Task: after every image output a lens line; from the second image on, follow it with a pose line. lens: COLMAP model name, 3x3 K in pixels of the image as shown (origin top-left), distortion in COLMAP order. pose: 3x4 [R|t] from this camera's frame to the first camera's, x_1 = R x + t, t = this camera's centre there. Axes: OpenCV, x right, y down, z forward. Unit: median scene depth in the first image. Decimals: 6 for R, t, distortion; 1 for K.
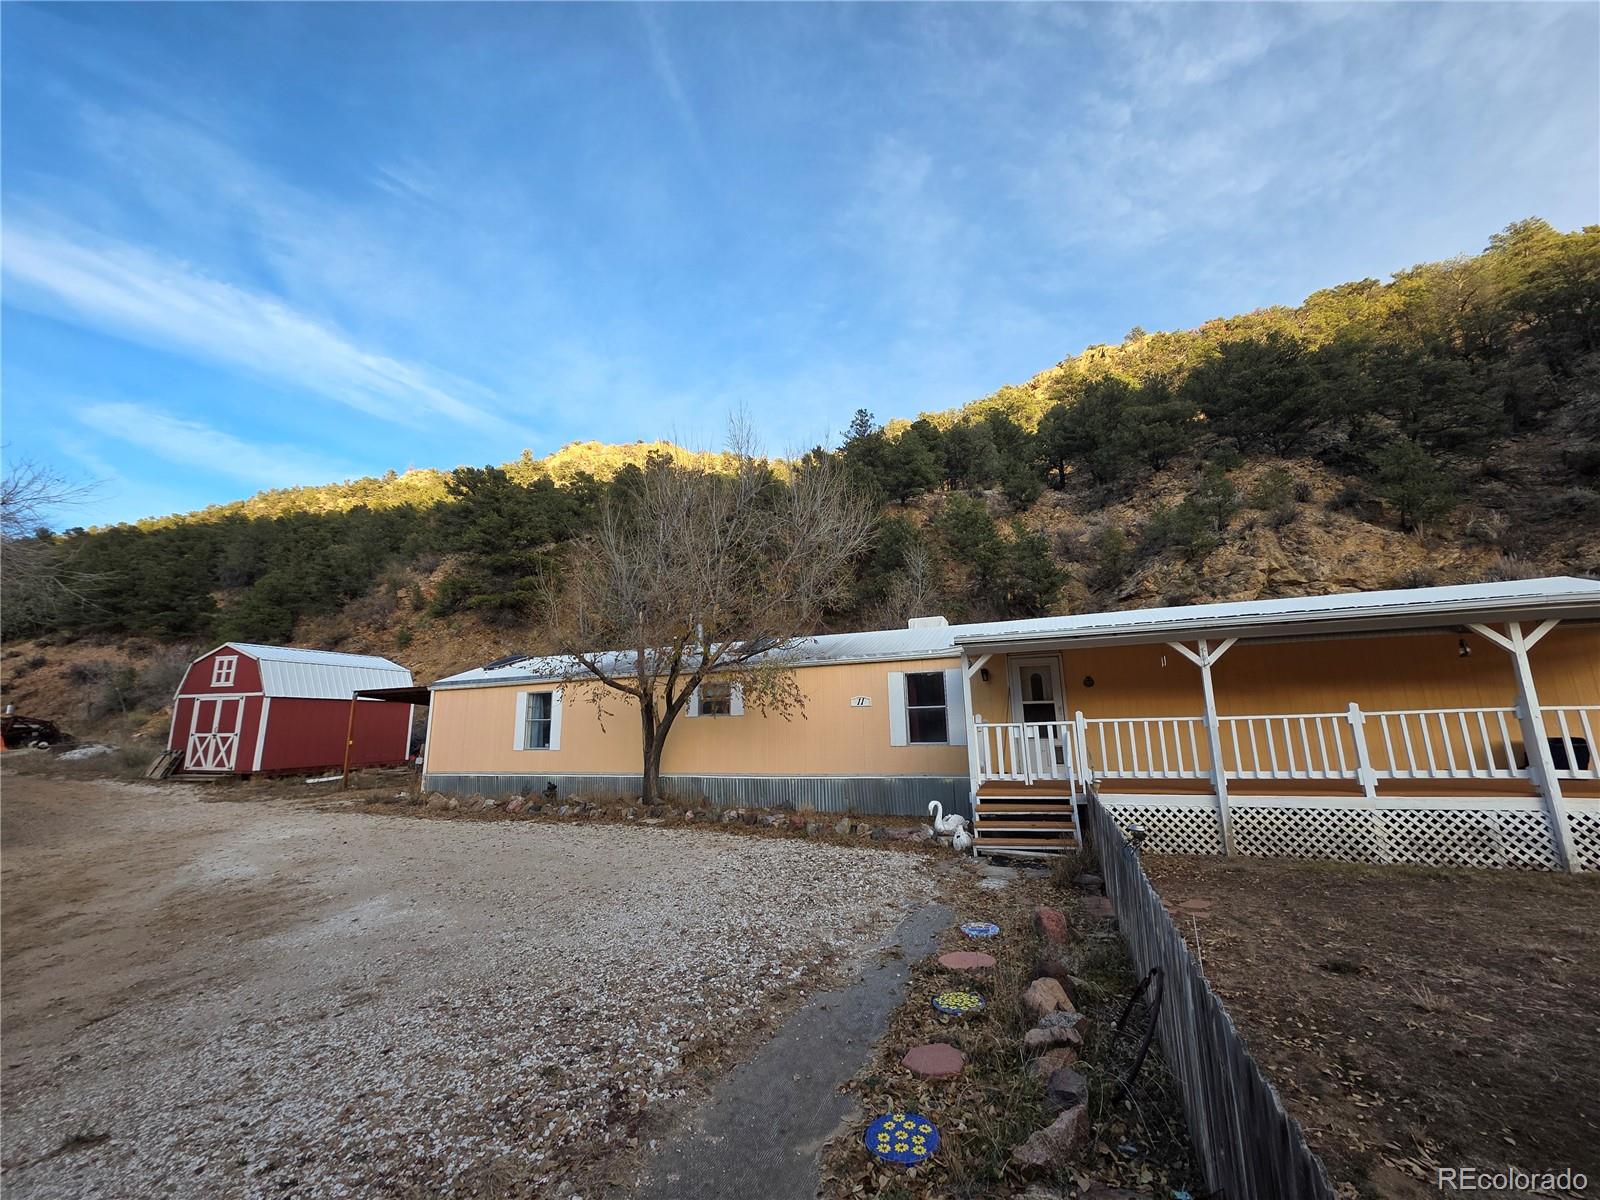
lens RADIAL K [[637.8, 0, 786.1], [0, 637.8, 594.5], [0, 0, 1]] dist [0.001981, 0.000615]
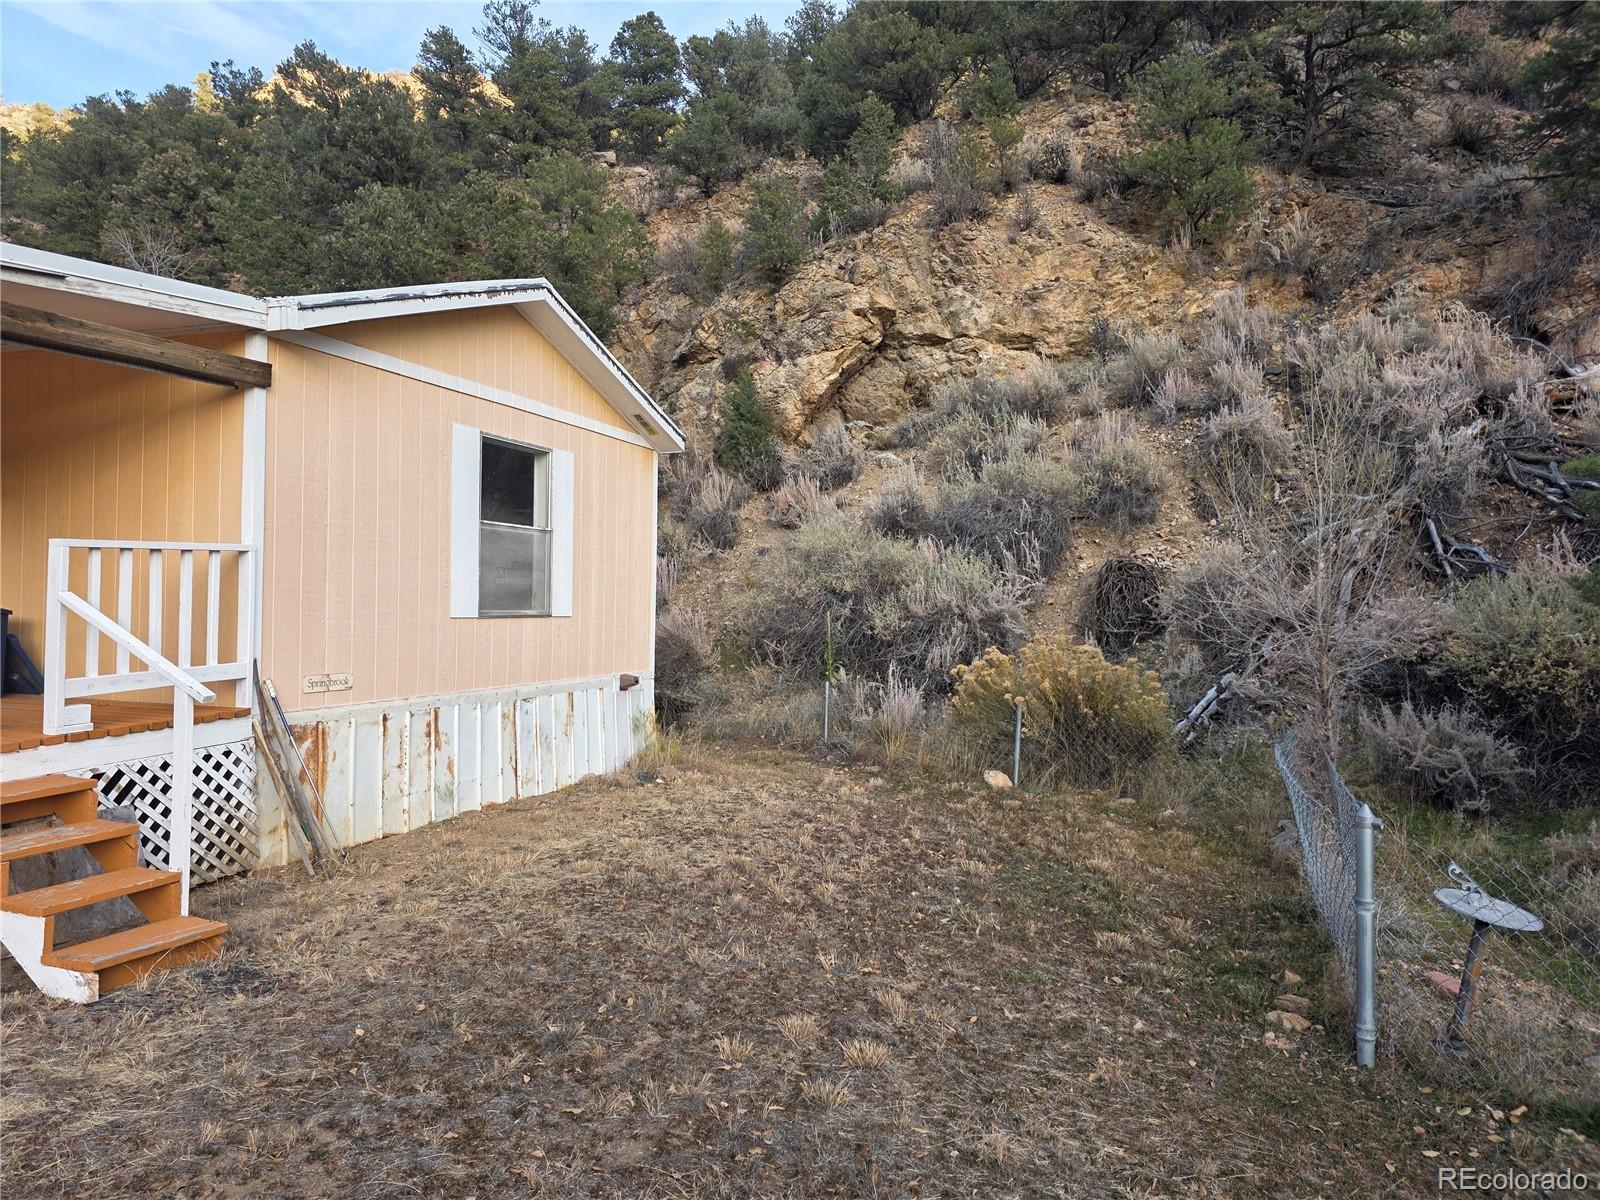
lens RADIAL K [[1086.8, 0, 809.3], [0, 1086.8, 600.5], [0, 0, 1]] dist [0.057885, -0.062732]
pose [[0.999361, 0.034659, 0.008696, 1.672933], [-0.035701, 0.978777, 0.201793, 0.034680], [-0.001517, -0.201975, 0.979390, 0.193351]]
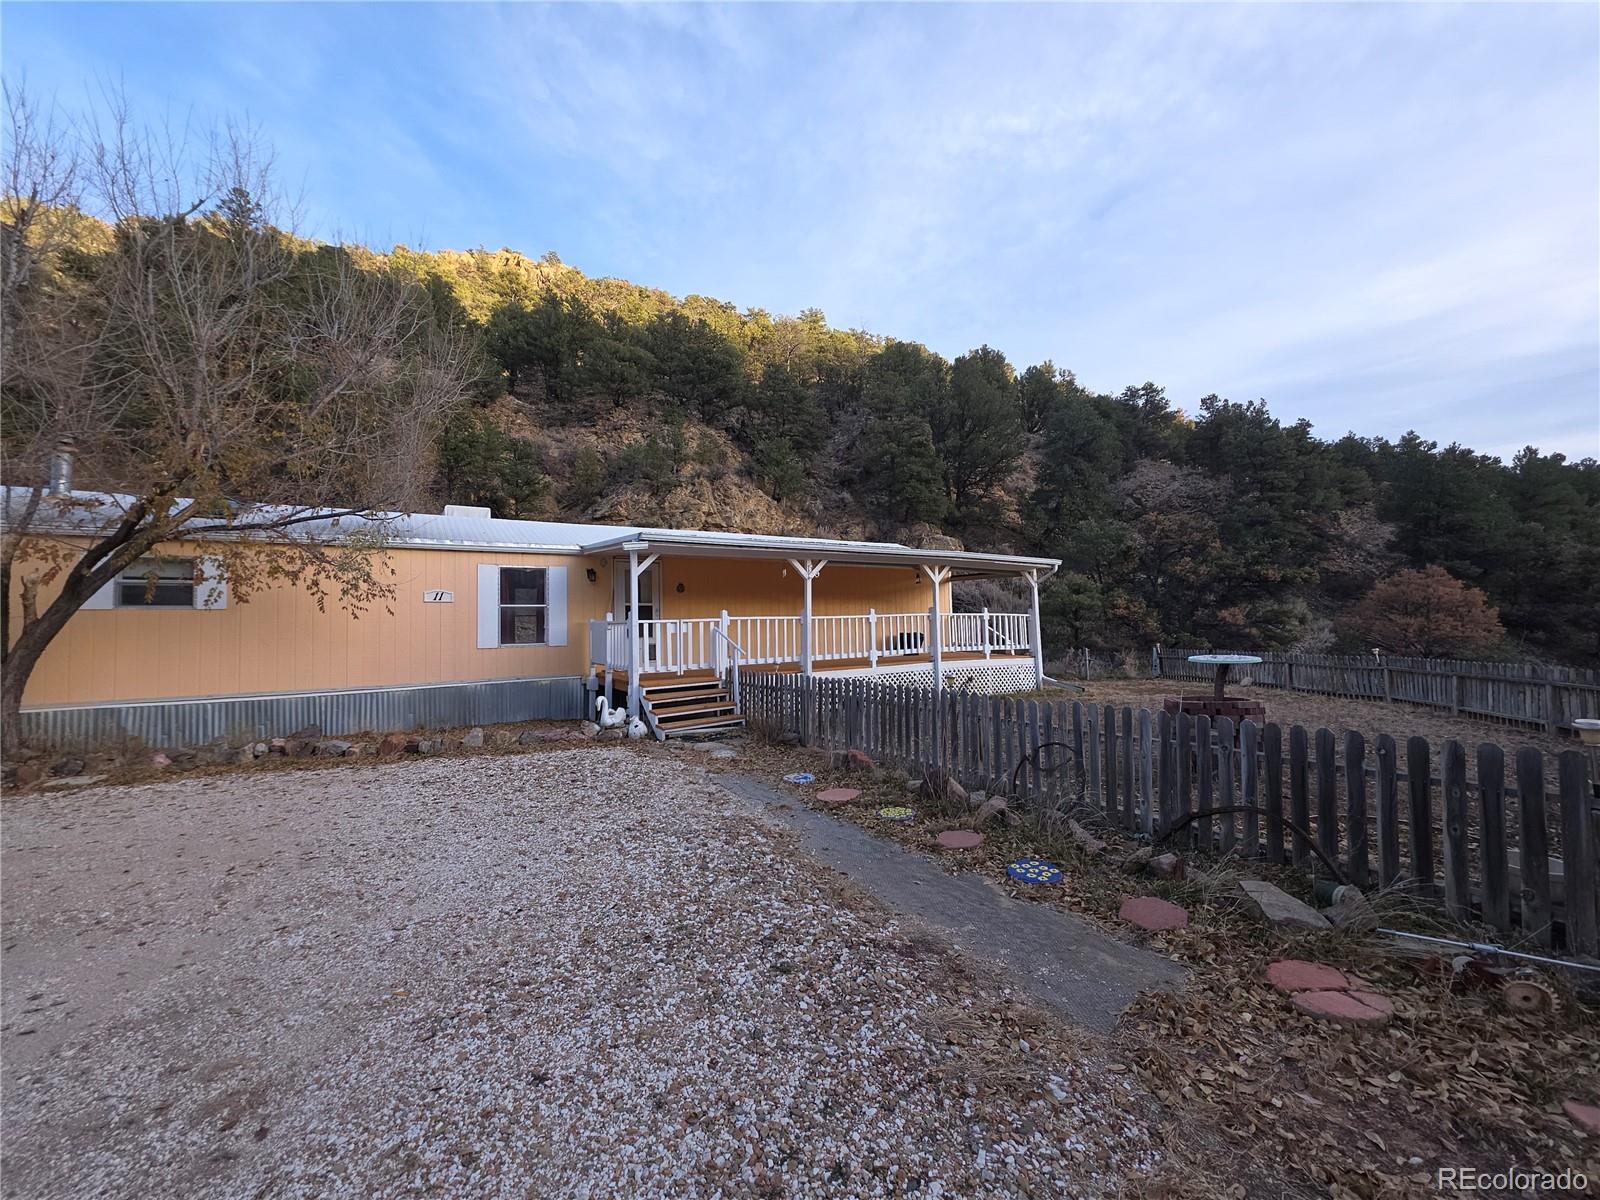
lens RADIAL K [[647.1, 0, 800.0], [0, 647.1, 600.0], [0, 0, 1]] dist [0.000393, 0.000529]
pose [[0.578129, 0.045315, 0.814686, -0.412671], [-0.154927, 0.986389, 0.055076, 0.077498], [-0.801102, -0.158058, 0.577281, 0.210505]]
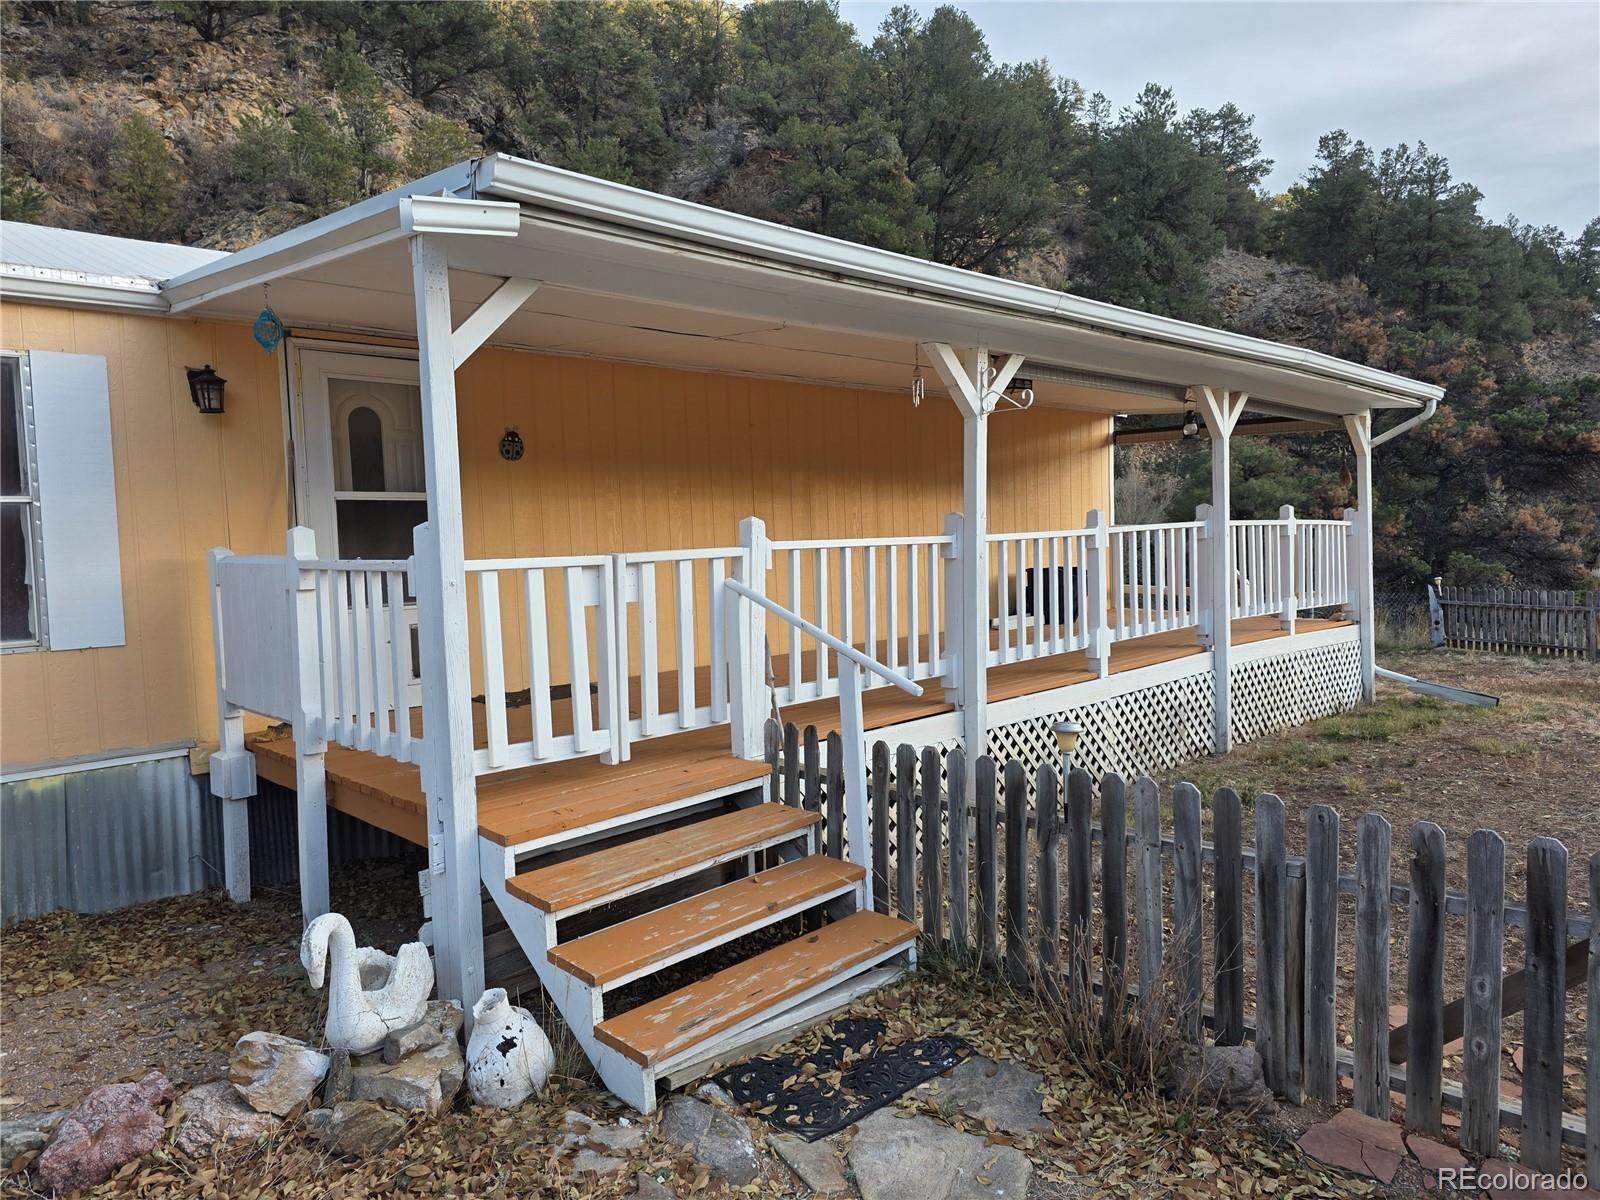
lens RADIAL K [[1086.8, 0, 809.3], [0, 1086.8, 600.5], [0, 0, 1]] dist [0.057885, -0.062732]
pose [[0.384181, -0.044837, 0.922168, -0.040410], [-0.162157, 0.980017, 0.115206, 0.154206], [-0.908906, -0.193796, 0.369233, 0.748993]]
